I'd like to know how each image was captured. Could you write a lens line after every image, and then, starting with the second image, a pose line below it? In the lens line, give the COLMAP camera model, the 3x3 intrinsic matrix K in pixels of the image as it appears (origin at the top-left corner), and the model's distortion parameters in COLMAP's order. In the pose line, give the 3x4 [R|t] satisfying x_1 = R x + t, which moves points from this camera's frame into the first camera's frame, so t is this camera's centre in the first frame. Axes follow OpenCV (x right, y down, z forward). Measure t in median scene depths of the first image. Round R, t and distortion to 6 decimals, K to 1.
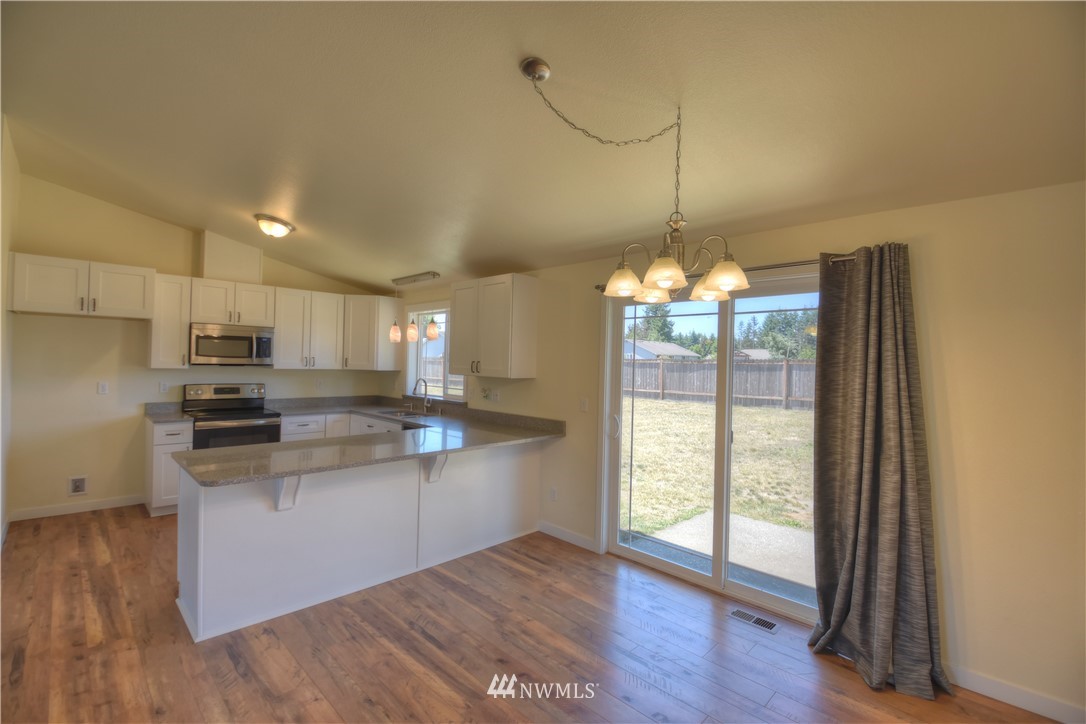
lens RADIAL K [[480.2, 0, 541.5], [0, 480.2, 359.7], [0, 0, 1]] dist [0.002491, -0.016893]
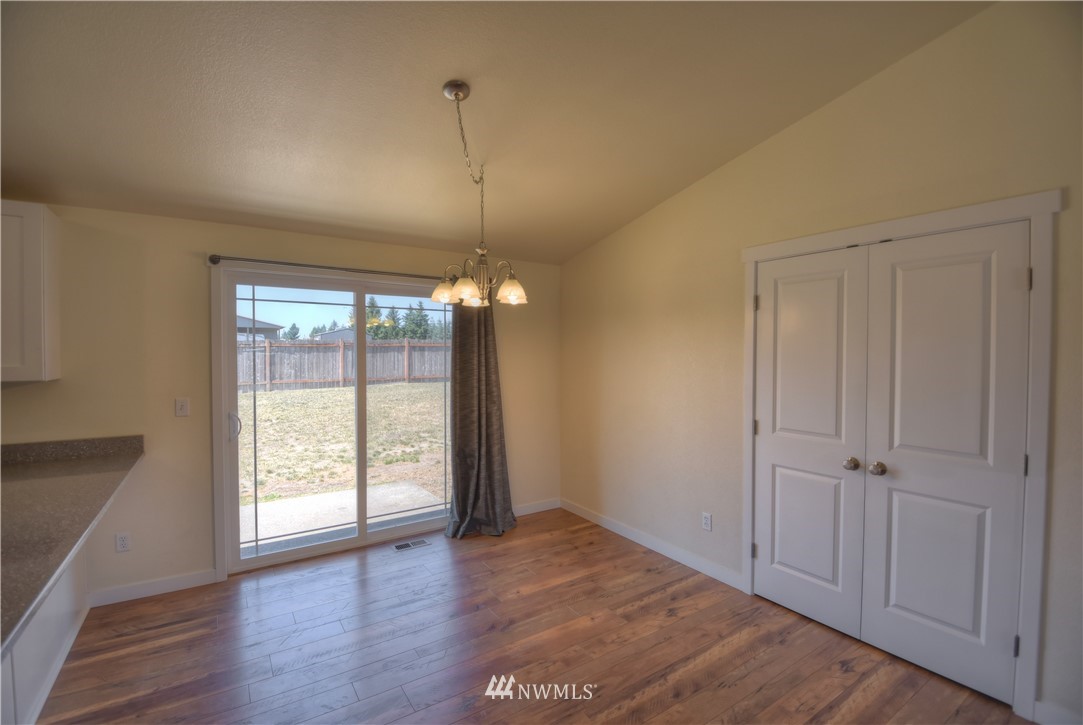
lens RADIAL K [[478.9, 0, 540.0], [0, 478.9, 360.2], [0, 0, 1]] dist [0.002491, -0.016893]
pose [[0.200180, -0.042998, 0.978815, -0.520122], [0.001241, 0.999047, 0.043633, -0.013118], [-0.979758, -0.007520, 0.200043, 0.275571]]
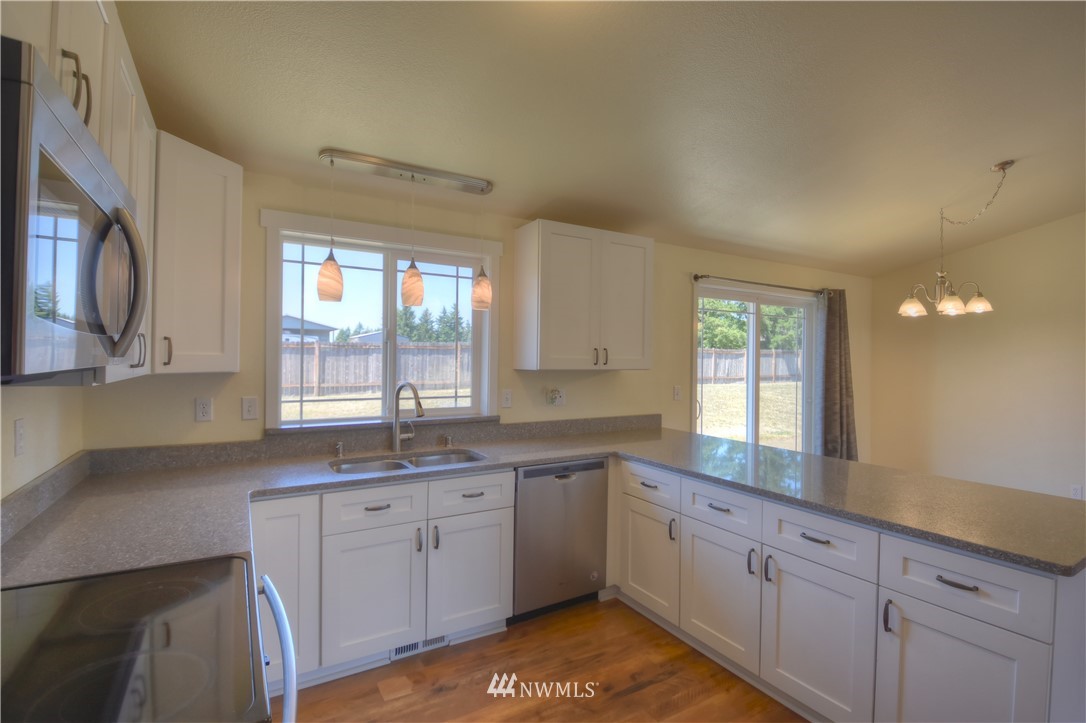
lens RADIAL K [[512.5, 0, 544.8], [0, 512.5, 357.2], [0, 0, 1]] dist [0.000833, -0.000128]
pose [[0.243559, -0.022011, 0.969636, -0.952058], [-0.010690, 0.999621, 0.025377, -0.002602], [-0.969827, -0.016546, 0.243231, 0.970149]]
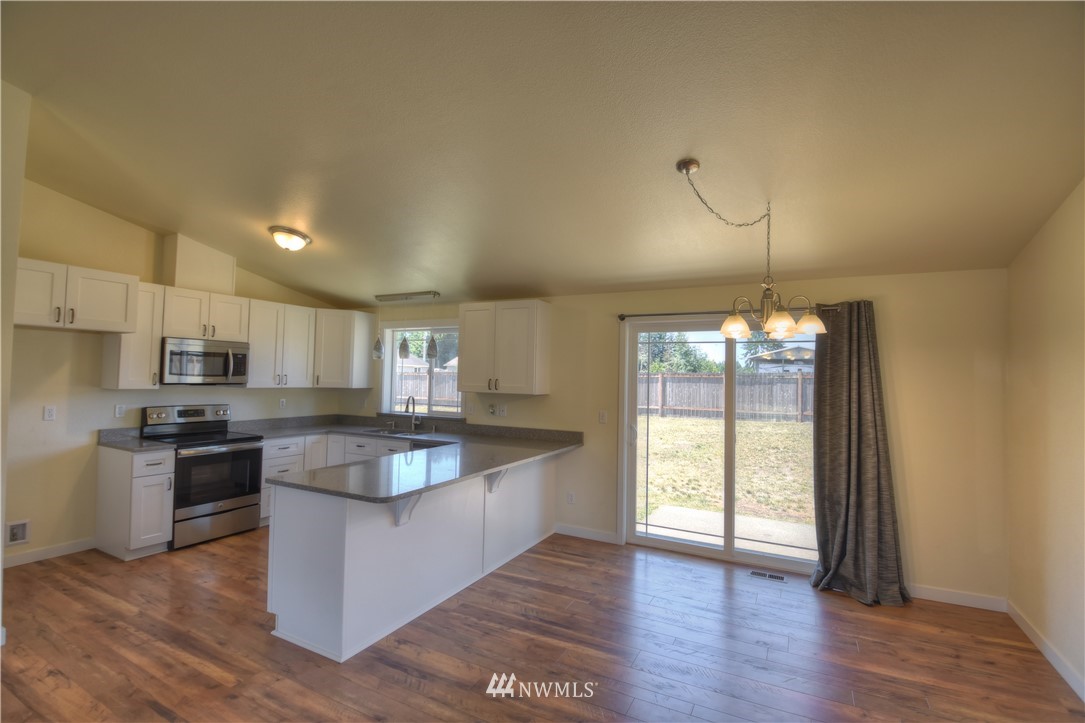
lens RADIAL K [[494.7, 0, 545.9], [0, 494.7, 360.5], [0, 0, 1]] dist [0.008015, -0.020831]
pose [[0.954210, 0.005640, 0.299085, -0.382696], [0.001159, 0.999745, -0.022550, -0.014496], [-0.299136, 0.021865, 0.953960, -0.091203]]
